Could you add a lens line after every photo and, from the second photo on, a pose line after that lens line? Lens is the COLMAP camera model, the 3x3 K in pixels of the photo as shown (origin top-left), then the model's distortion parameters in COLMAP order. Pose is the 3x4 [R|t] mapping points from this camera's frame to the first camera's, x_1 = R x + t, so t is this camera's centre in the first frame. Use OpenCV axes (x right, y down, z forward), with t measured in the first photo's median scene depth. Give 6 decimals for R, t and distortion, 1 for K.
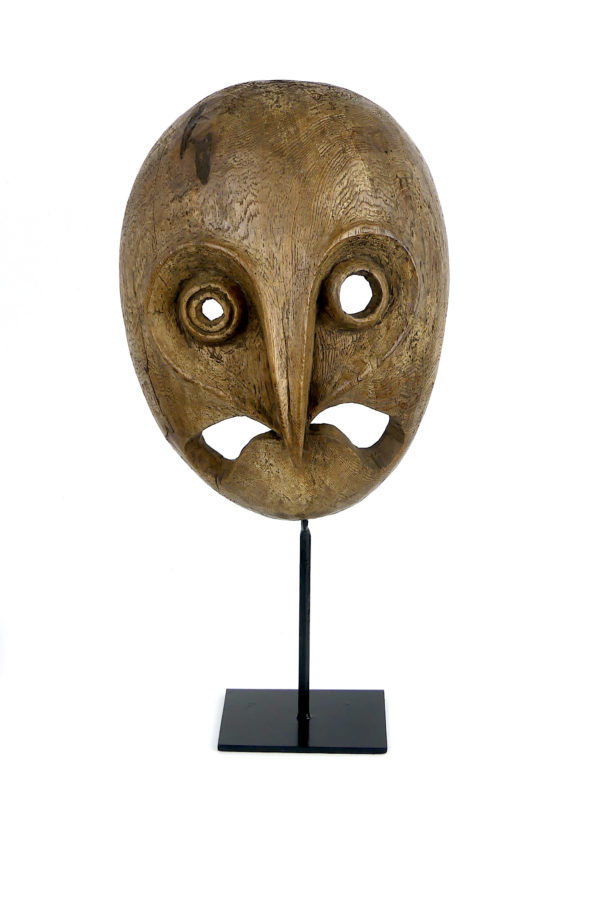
lens RADIAL K [[1563.3, 0, 300.0], [0, 1563.3, 450.0], [0, 0, 1]] dist [-0.114560, 0.020455]
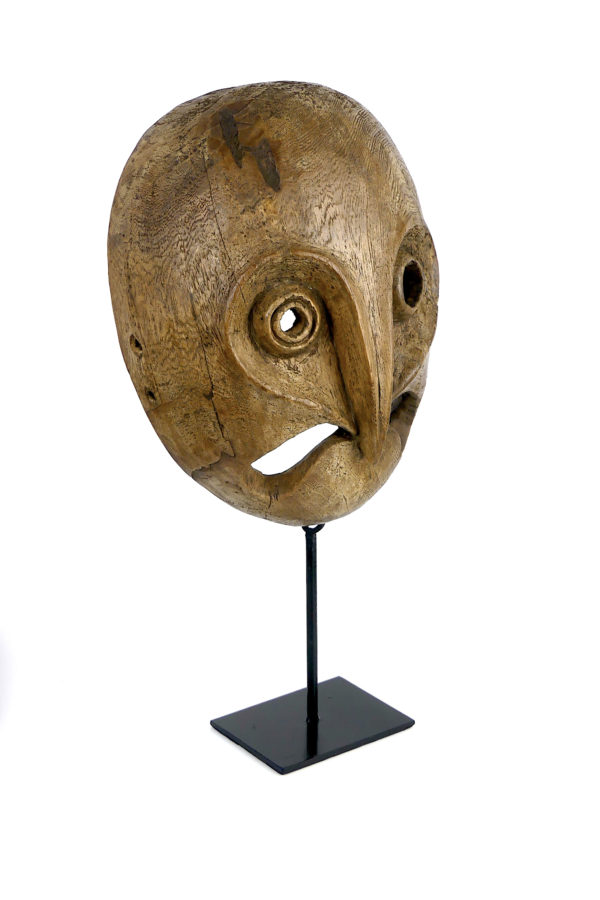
lens RADIAL K [[1563.3, 0, 300.0], [0, 1563.3, 450.0], [0, 0, 1]] dist [-0.114560, 0.020455]
pose [[0.789413, -0.190888, 0.583429, -0.634678], [0.190088, 0.979721, 0.063348, -0.071457], [-0.583690, 0.060895, 0.809690, 0.217682]]
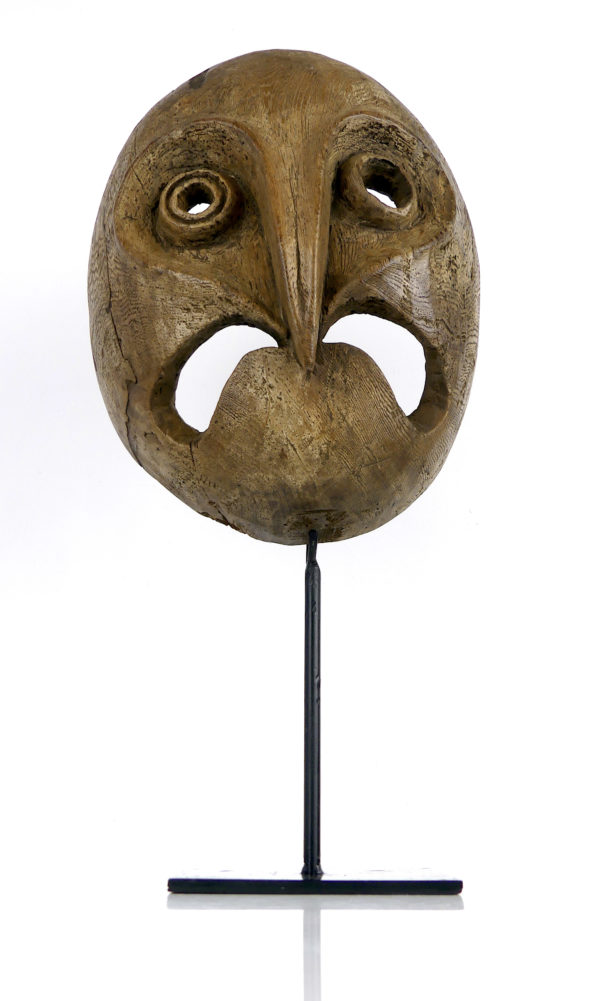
lens RADIAL K [[932.1, 0, 300.0], [0, 932.1, 500.5], [0, 0, 1]] dist [-0.054735, 0.001694]
pose [[0.999010, 0.014837, 0.041950, -0.022725], [0.012916, 0.805483, -0.592478, 0.309415], [-0.042581, 0.592433, 0.804494, 0.712941]]
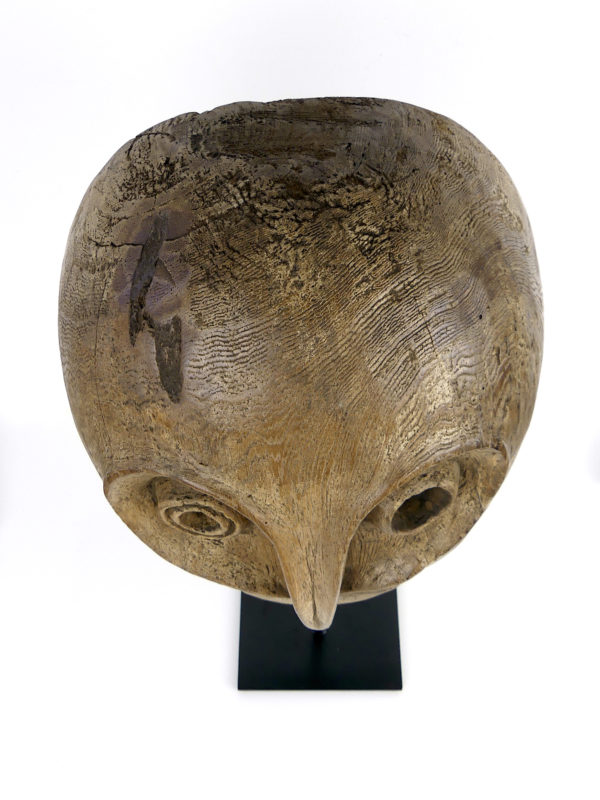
lens RADIAL K [[952.2, 0, 282.5], [0, 952.2, 370.4], [0, 0, 1]] dist [-0.012664, 0.000158]
pose [[0.999792, -0.020190, -0.002724, -0.018756], [0.017517, 0.783693, 0.620901, -0.400990], [-0.010401, -0.620820, 0.783884, 0.710466]]
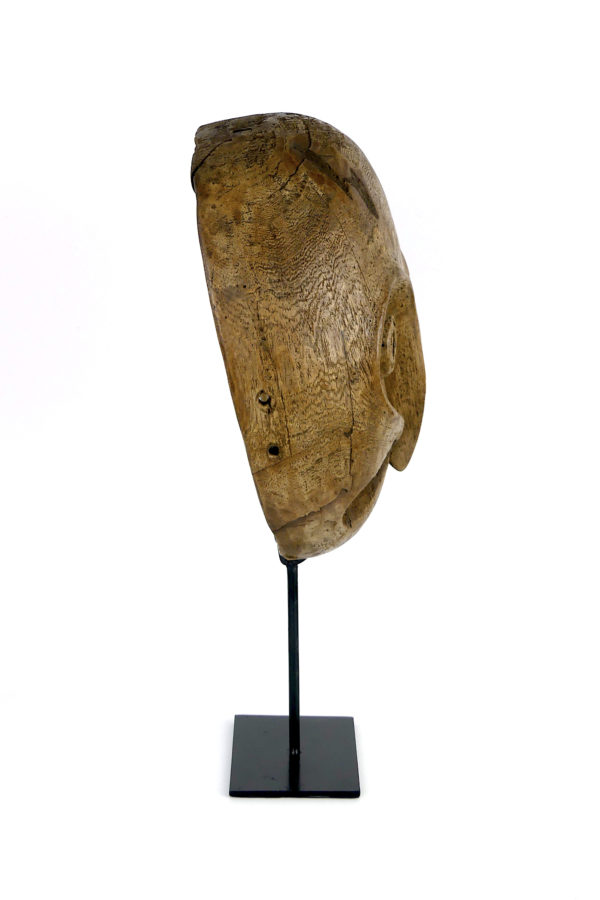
lens RADIAL K [[1632.0, 0, 300.0], [0, 1632.0, 450.0], [0, 0, 1]] dist [-0.033183, -0.013497]
pose [[-0.032698, -0.280276, 0.959362, -1.069248], [0.293626, 0.914825, 0.277272, -0.331778], [-0.955361, 0.290760, 0.052383, 1.020572]]
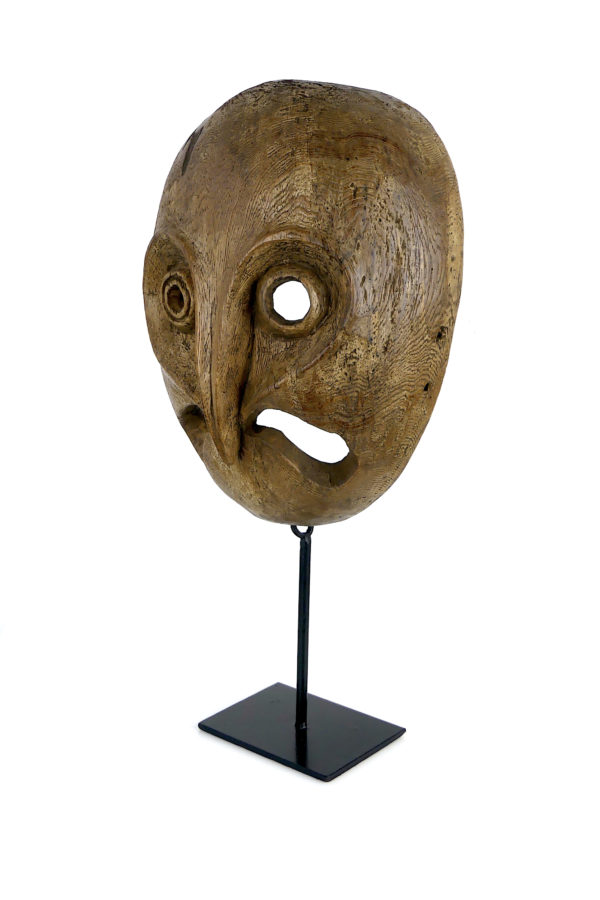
lens RADIAL K [[1563.3, 0, 300.0], [0, 1563.3, 450.0], [0, 0, 1]] dist [-0.114560, 0.020455]
pose [[0.783467, 0.187401, -0.592503, 0.637900], [-0.190122, 0.980012, 0.058566, -0.066491], [0.591636, 0.066763, 0.803436, 0.223648]]
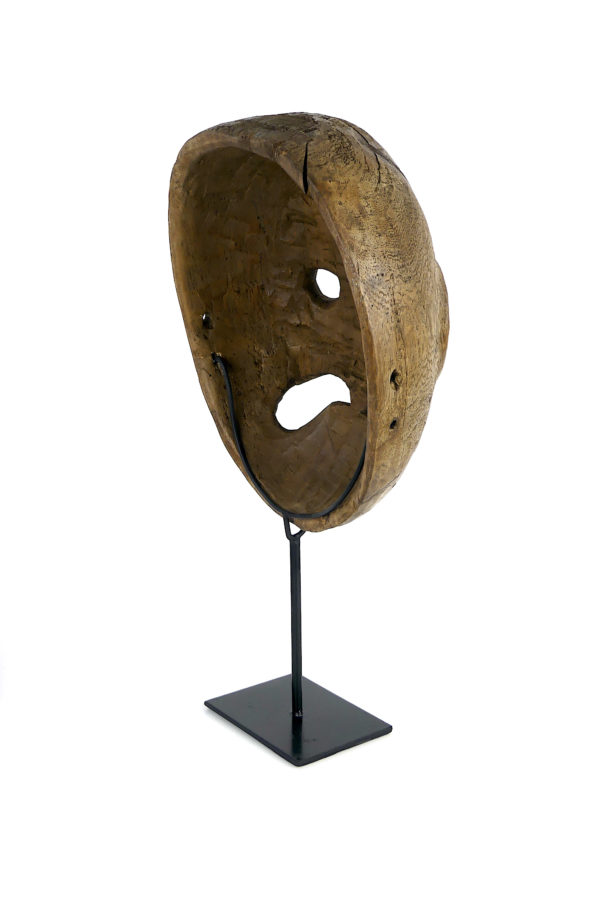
lens RADIAL K [[1563.3, 0, 300.0], [0, 1563.3, 450.0], [0, 0, 1]] dist [-0.114560, 0.020455]
pose [[-0.632974, -0.231412, 0.738778, -0.836785], [0.225098, 0.858038, 0.461629, -0.532448], [-0.740726, 0.458497, -0.491025, 1.643279]]
